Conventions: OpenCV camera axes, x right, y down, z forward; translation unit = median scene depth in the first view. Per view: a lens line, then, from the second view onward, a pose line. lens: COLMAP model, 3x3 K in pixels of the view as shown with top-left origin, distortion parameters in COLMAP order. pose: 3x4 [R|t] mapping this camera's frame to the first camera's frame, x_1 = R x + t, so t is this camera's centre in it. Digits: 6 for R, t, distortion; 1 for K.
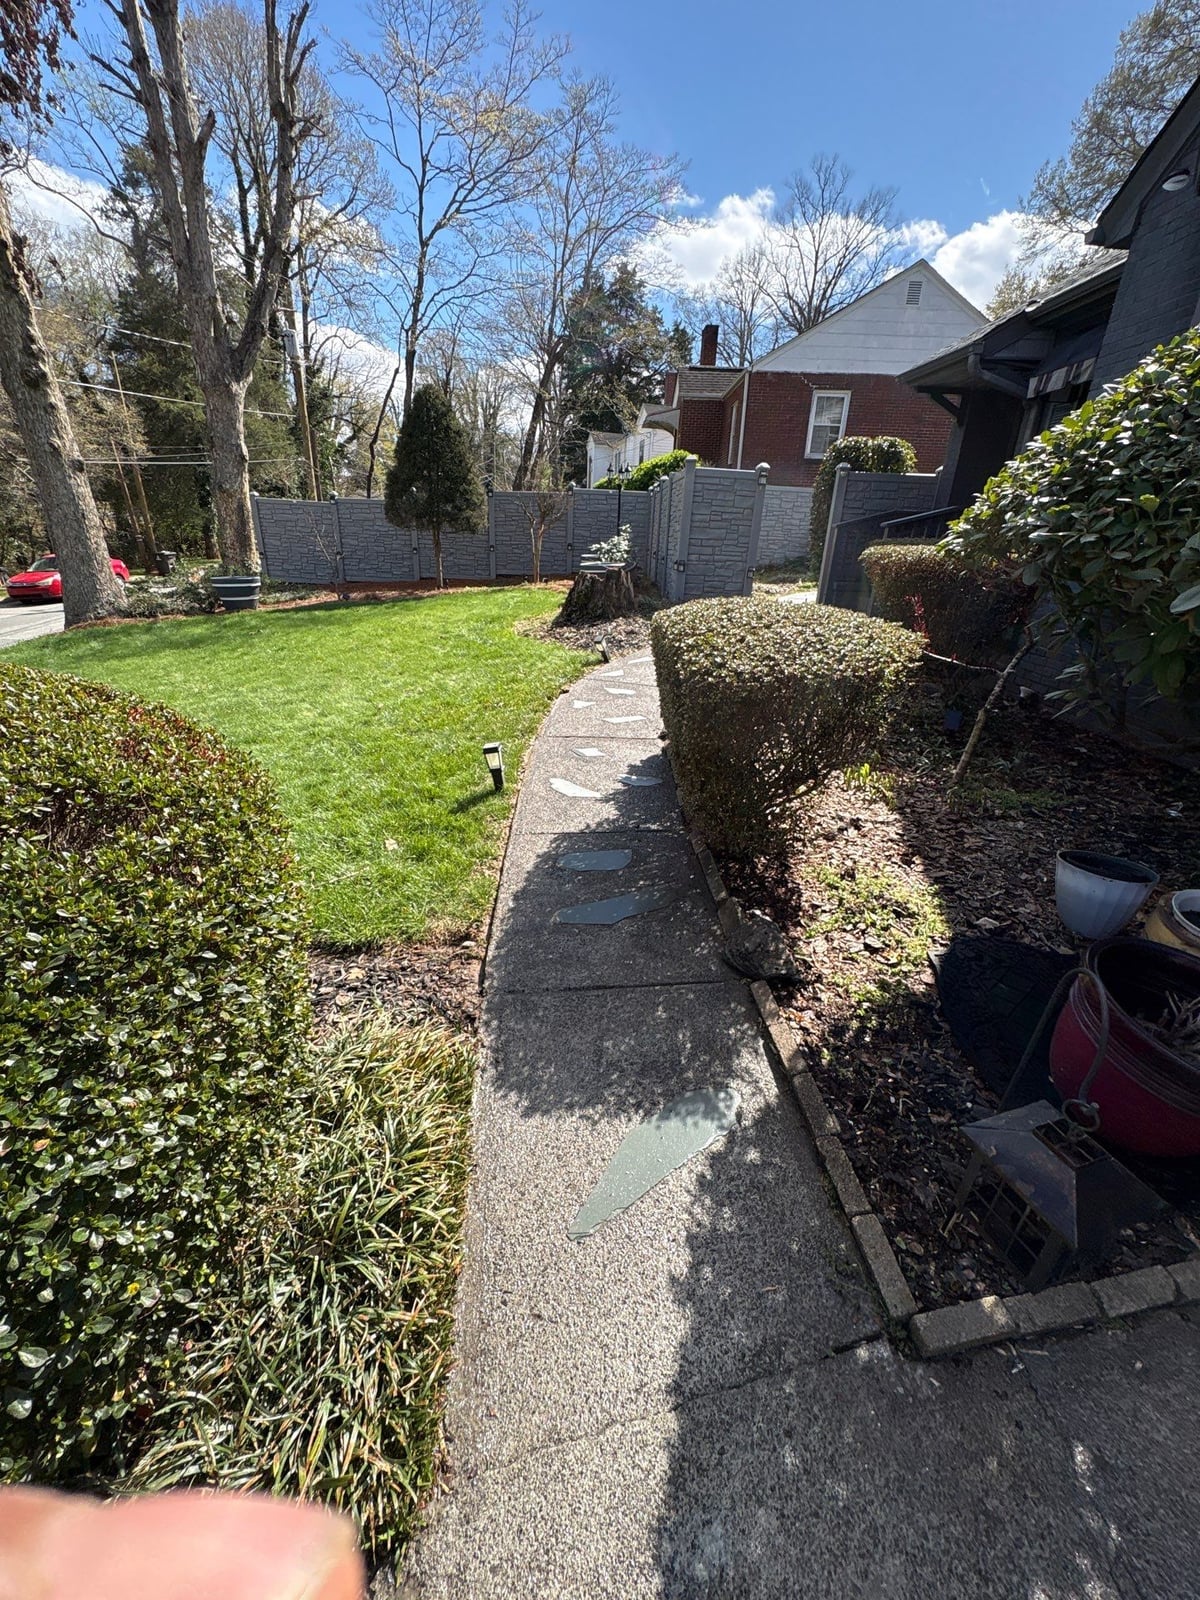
lens RADIAL K [[636.5, 0, 600.0], [0, 636.5, 800.0], [0, 0, 1]] dist [0.001435, -0.000337]
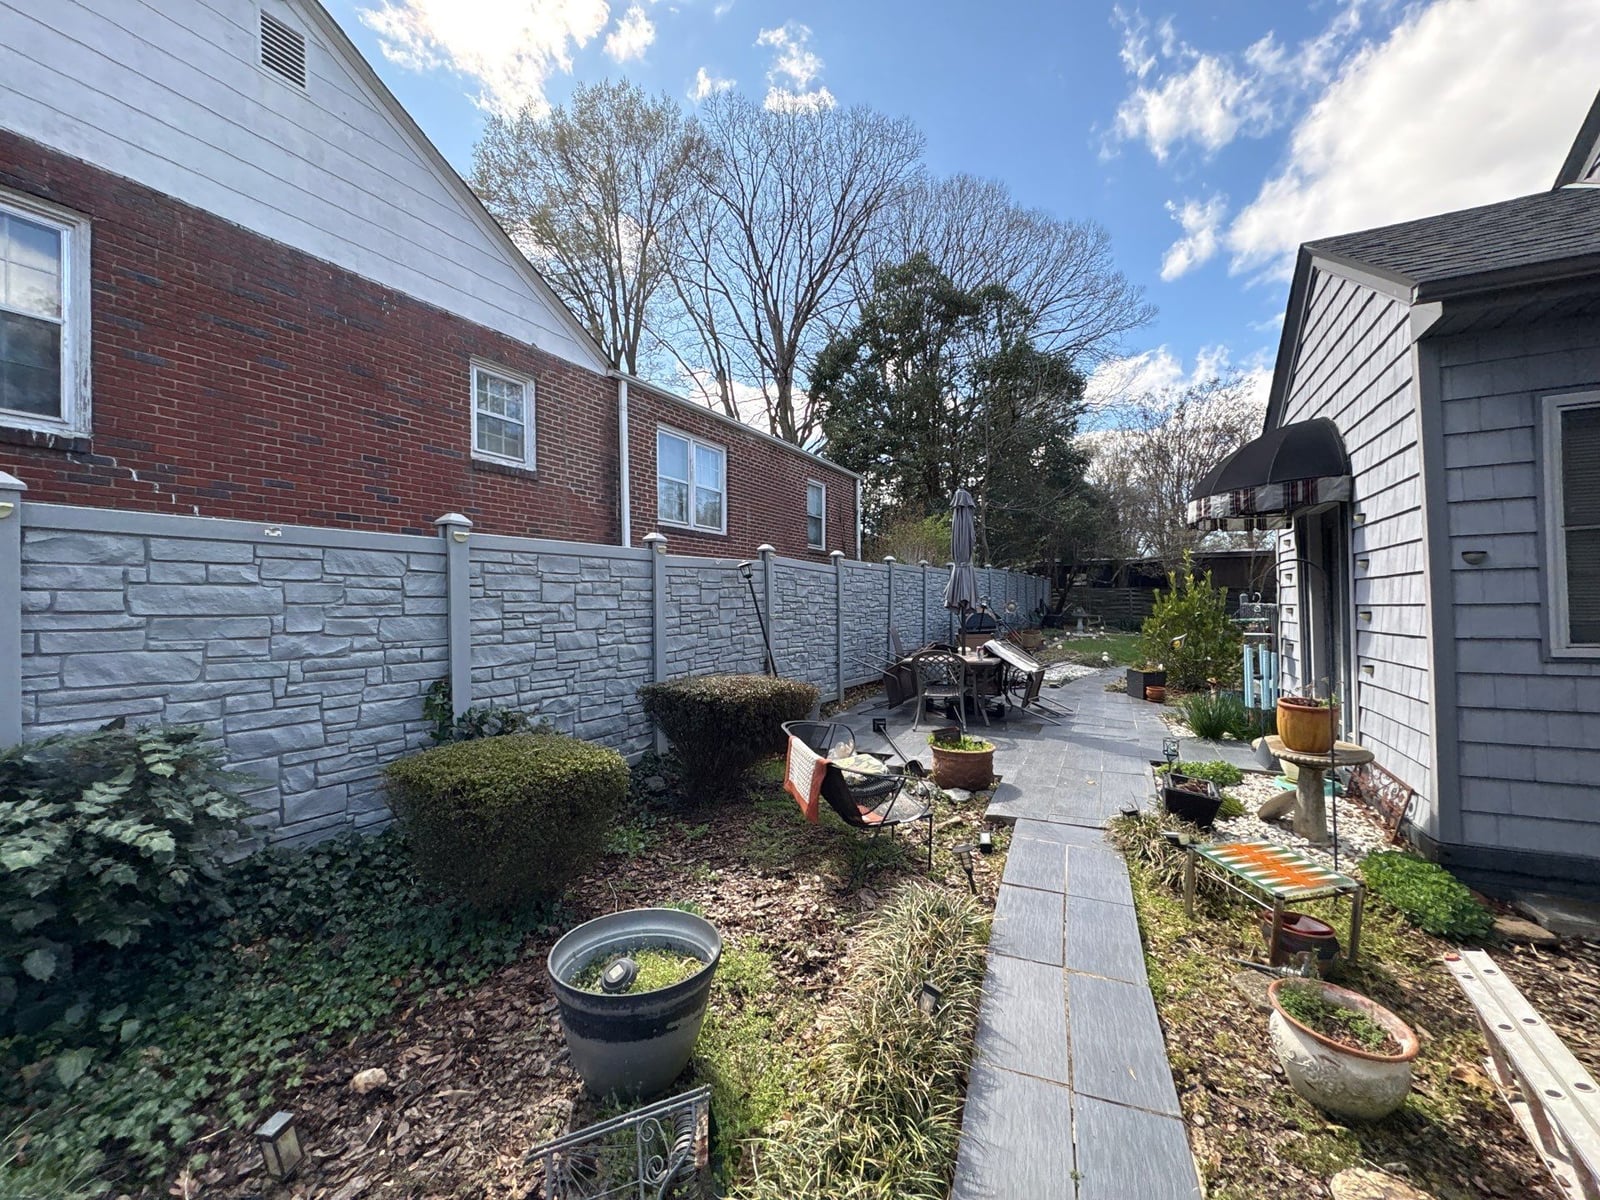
lens RADIAL K [[636.7, 0, 801.4], [0, 636.7, 599.8], [0, 0, 1]] dist [-0.000637, -0.000204]
pose [[0.478882, -0.030068, 0.877364, 0.584453], [0.372958, 0.911706, -0.172322, -0.655319], [-0.794716, 0.409742, 0.447814, 1.384402]]
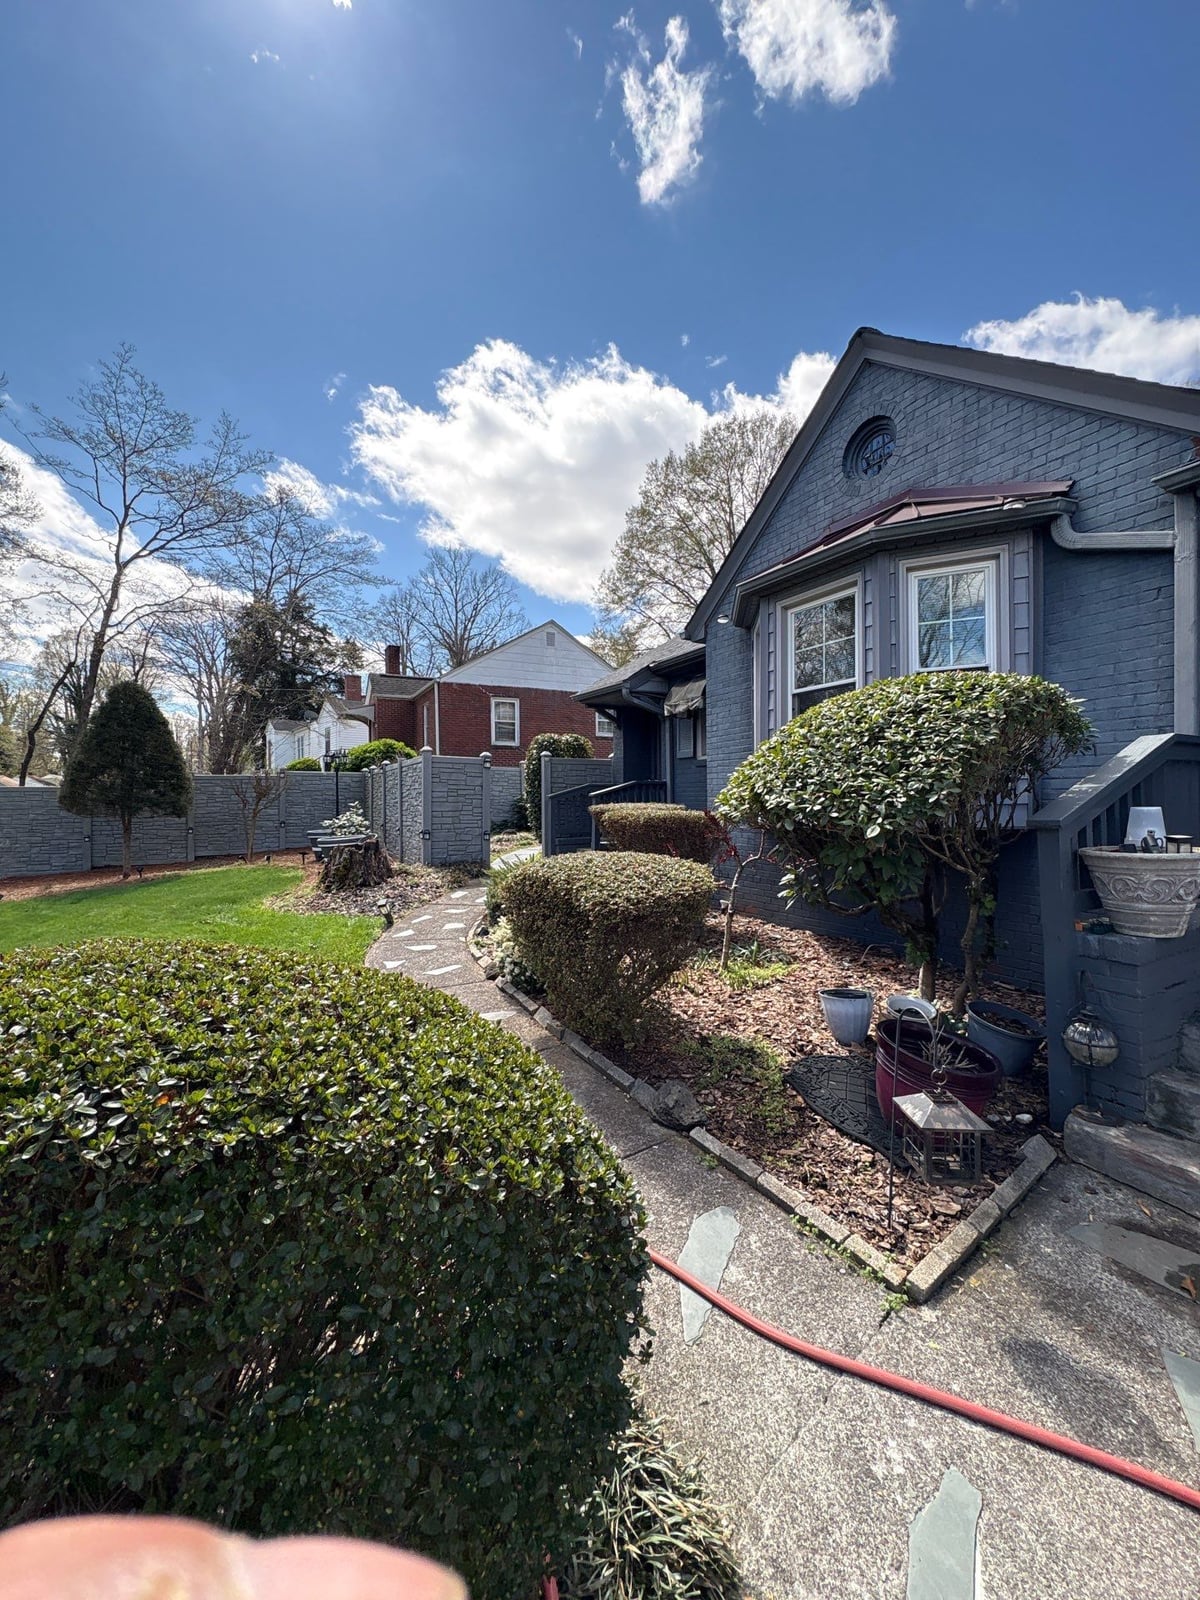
lens RADIAL K [[634.6, 0, 601.0], [0, 634.6, 801.4], [0, 0, 1]] dist [0.000840, -0.000214]
pose [[0.882819, -0.041258, 0.467897, -0.130943], [0.218960, 0.917430, -0.332233, 0.016025], [-0.415555, 0.395753, 0.818959, -0.064100]]
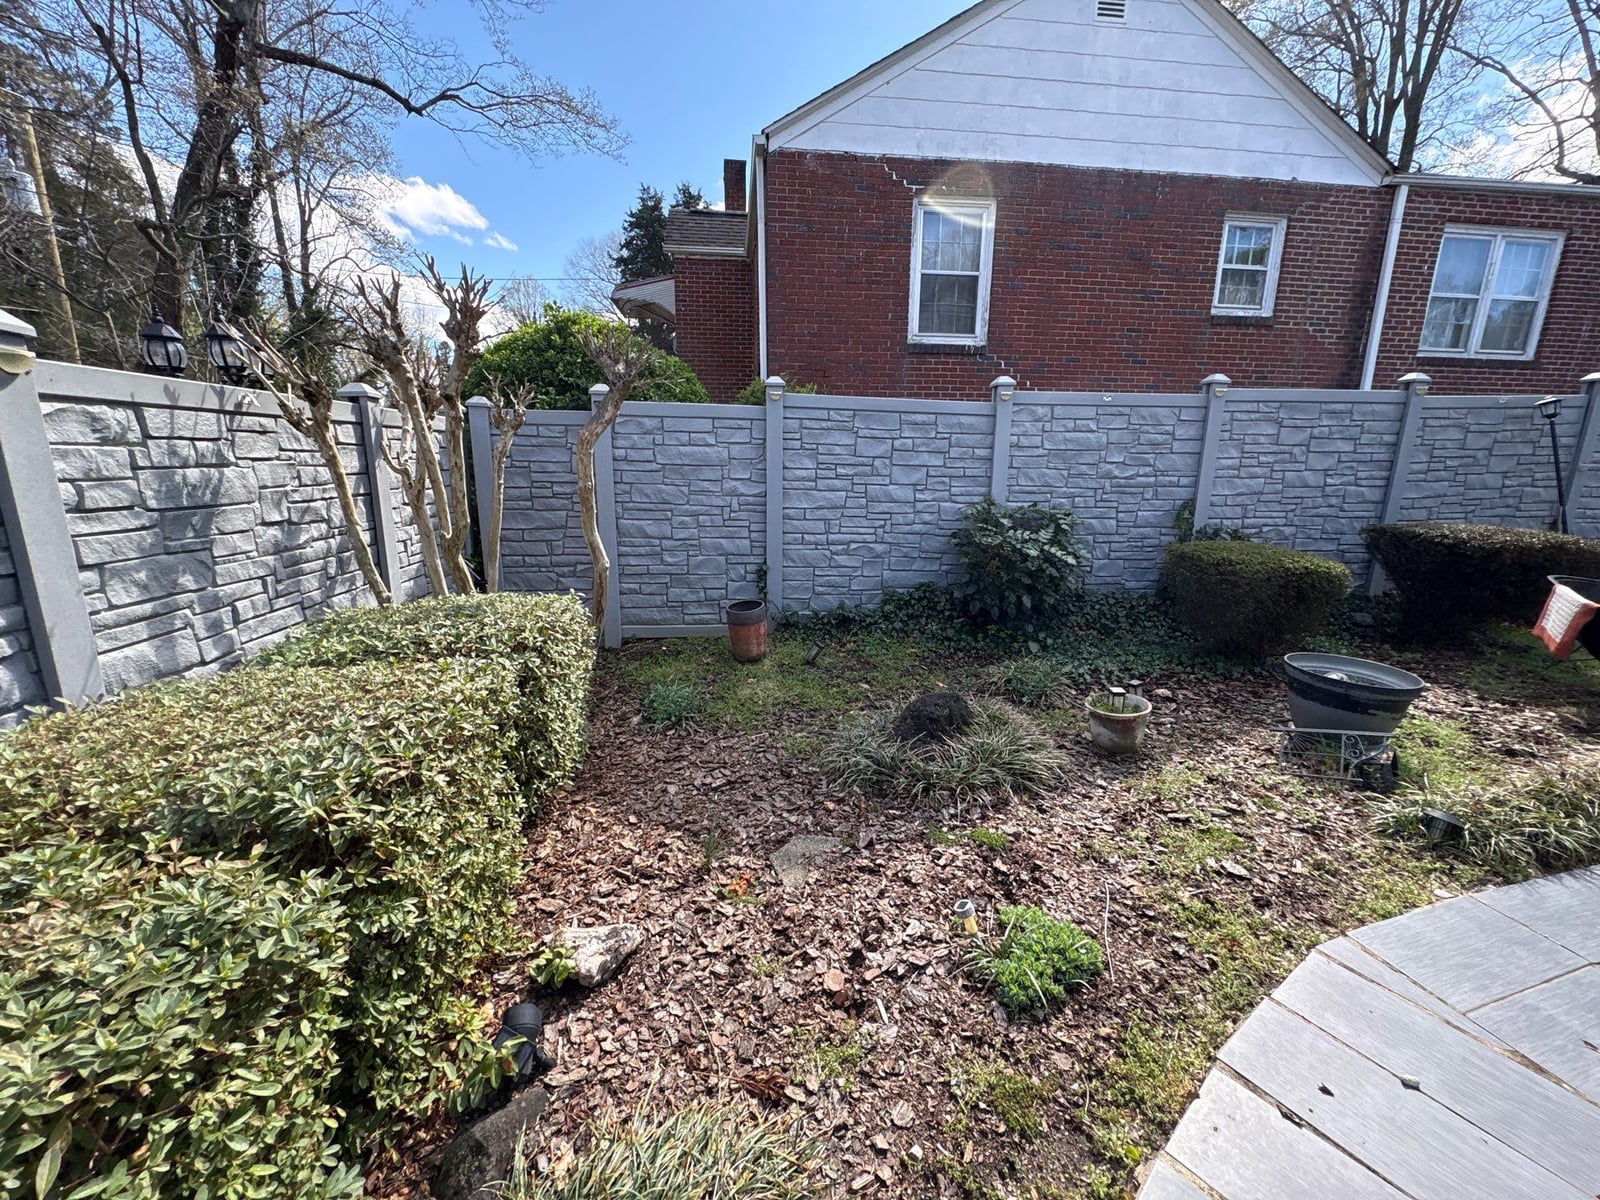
lens RADIAL K [[636.5, 0, 803.0], [0, 636.5, 604.6], [0, 0, 1]] dist [0.001435, -0.000337]
pose [[0.991783, -0.052060, 0.116862, 0.384374], [0.071662, 0.982770, -0.170375, -0.591453], [-0.105978, 0.177349, 0.978425, 1.244799]]
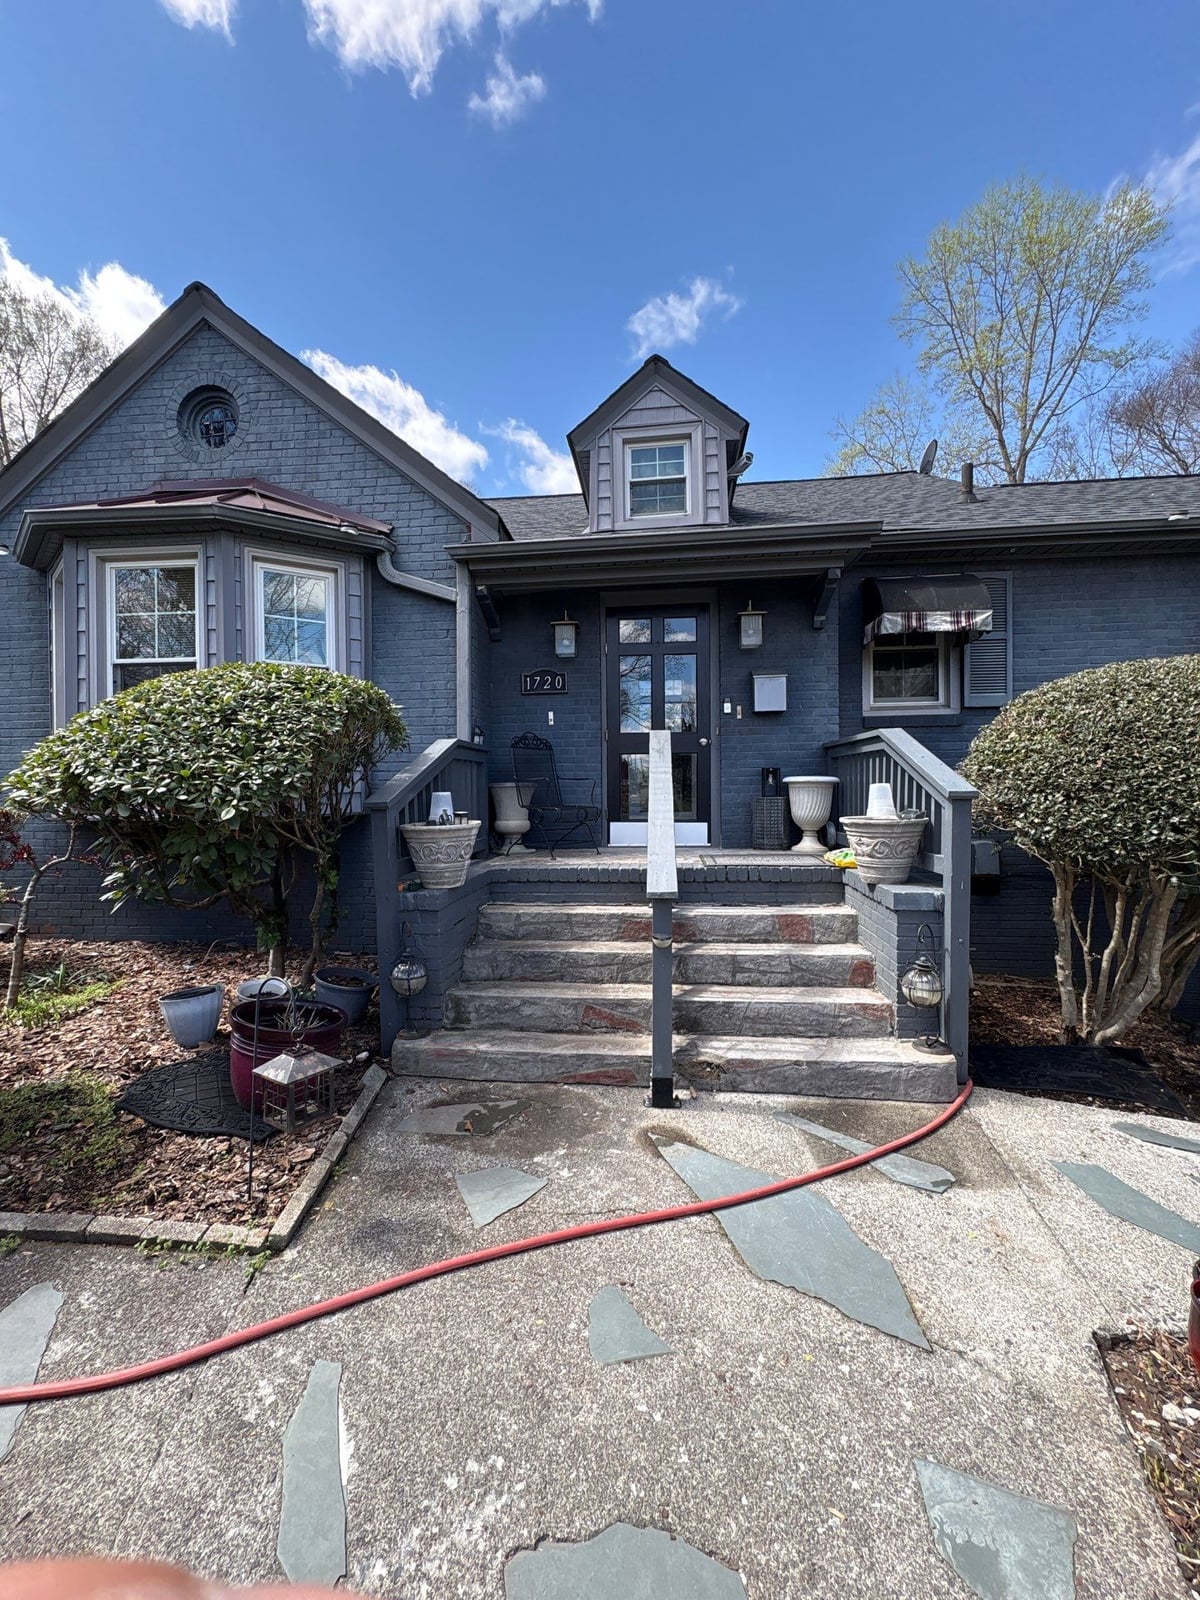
lens RADIAL K [[636.7, 0, 600.0], [0, 636.7, 800.0], [0, 0, 1]] dist [-0.000637, -0.000204]
pose [[0.123275, -0.046175, 0.991298, -0.150258], [0.400237, 0.916384, -0.007087, 0.023433], [-0.908082, 0.397628, 0.131448, -0.065021]]
